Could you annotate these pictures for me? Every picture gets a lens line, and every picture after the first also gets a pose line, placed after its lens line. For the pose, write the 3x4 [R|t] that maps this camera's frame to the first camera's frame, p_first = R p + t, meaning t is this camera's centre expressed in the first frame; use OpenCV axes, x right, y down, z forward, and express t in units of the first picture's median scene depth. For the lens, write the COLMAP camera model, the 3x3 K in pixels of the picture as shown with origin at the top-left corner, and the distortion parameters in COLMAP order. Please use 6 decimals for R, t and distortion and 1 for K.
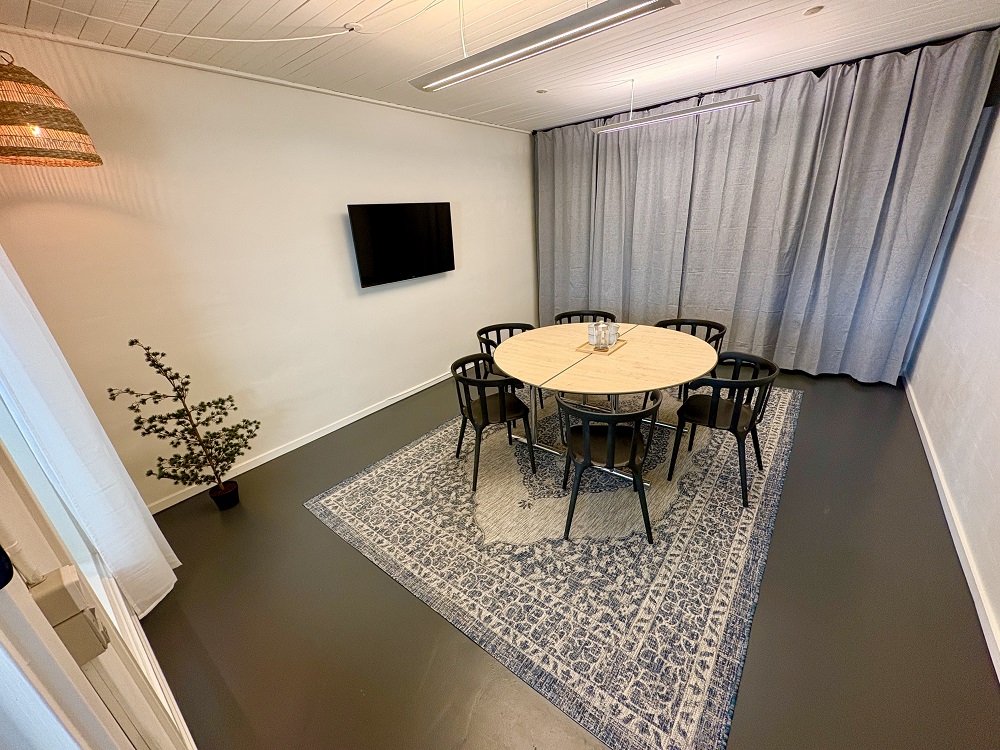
lens RADIAL K [[399.2, 0, 500.0], [0, 399.2, 375.0], [0, 0, 1]] dist [-0.001367, 0.000379]
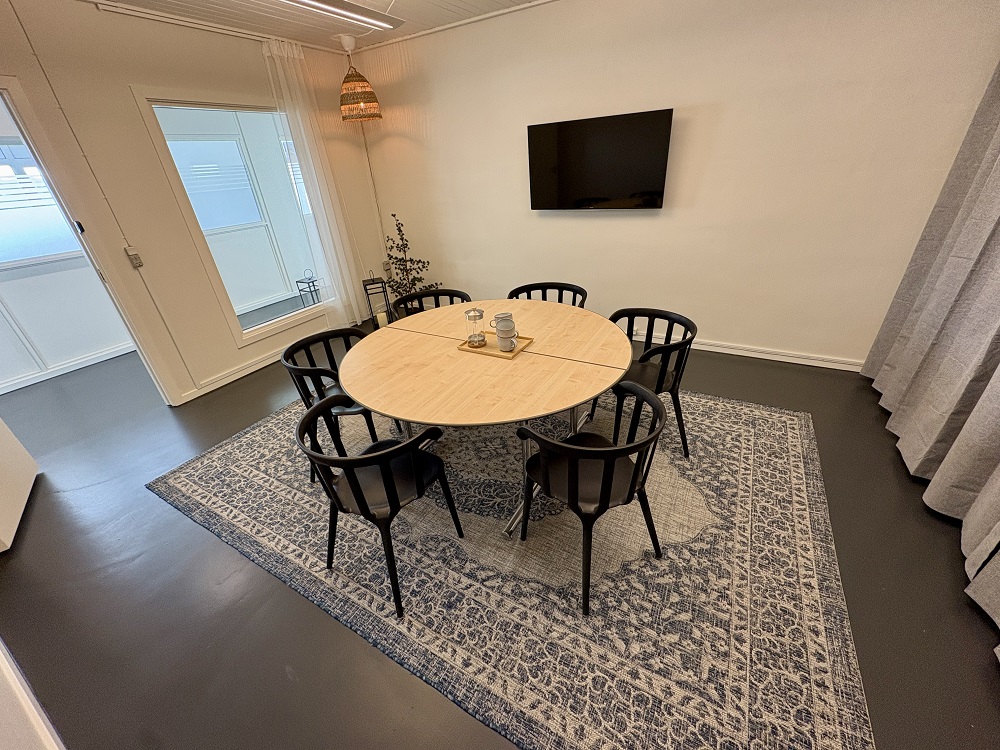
lens RADIAL K [[399.2, 0, 500.0], [0, 399.2, 375.0], [0, 0, 1]] dist [-0.001367, 0.000379]
pose [[0.154797, 0.517143, -0.841784, 1.065407], [-0.303679, 0.835710, 0.457567, -0.427794], [0.940116, 0.184802, 0.286411, 0.953710]]
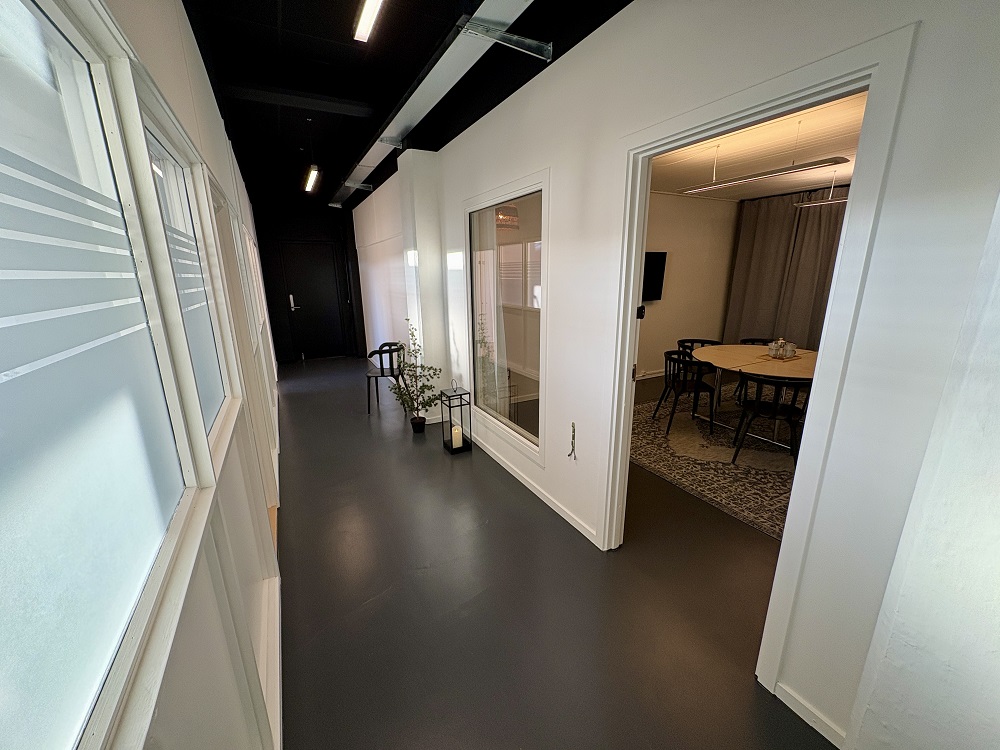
lens RADIAL K [[399.2, 0, 500.0], [0, 399.2, 375.0], [0, 0, 1]] dist [-0.001367, 0.000379]
pose [[0.916758, 0.153187, -0.368901, -0.128956], [-0.190036, 0.979591, -0.065481, 0.305280], [0.351342, 0.130135, 0.927159, -0.711027]]
